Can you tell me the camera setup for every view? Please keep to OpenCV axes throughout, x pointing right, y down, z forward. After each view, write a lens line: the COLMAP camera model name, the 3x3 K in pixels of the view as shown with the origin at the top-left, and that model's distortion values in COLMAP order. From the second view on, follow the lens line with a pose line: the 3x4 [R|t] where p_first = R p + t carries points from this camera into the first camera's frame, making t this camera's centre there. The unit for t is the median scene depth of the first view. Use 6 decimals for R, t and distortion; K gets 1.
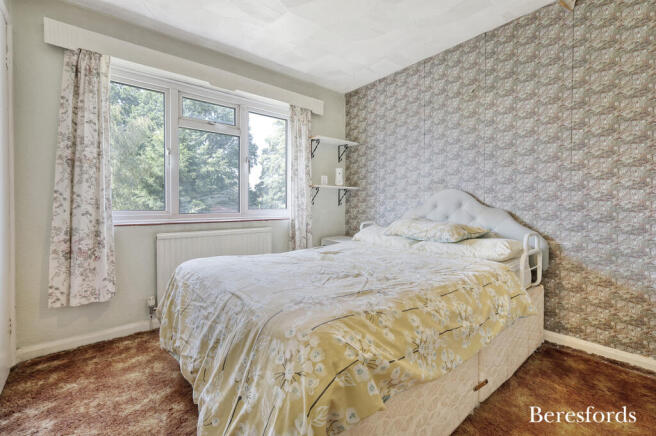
lens RADIAL K [[284.3, 0, 343.2], [0, 284.3, 205.5], [0, 0, 1]] dist [0.000402, 0.000146]
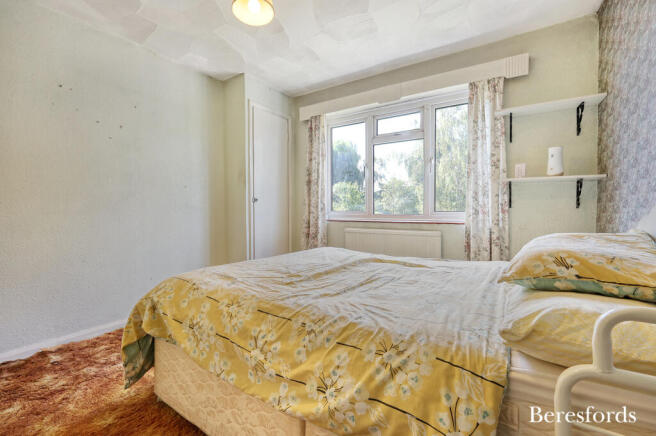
lens RADIAL K [[284.3, 0, 327.1], [0, 284.3, 215.7], [0, 0, 1]] dist [0.000402, 0.000146]
pose [[0.284896, 0.026239, -0.958199, 0.594013], [0.001953, 0.999607, 0.027953, -0.000037], [0.958556, -0.009835, 0.284733, 0.457065]]
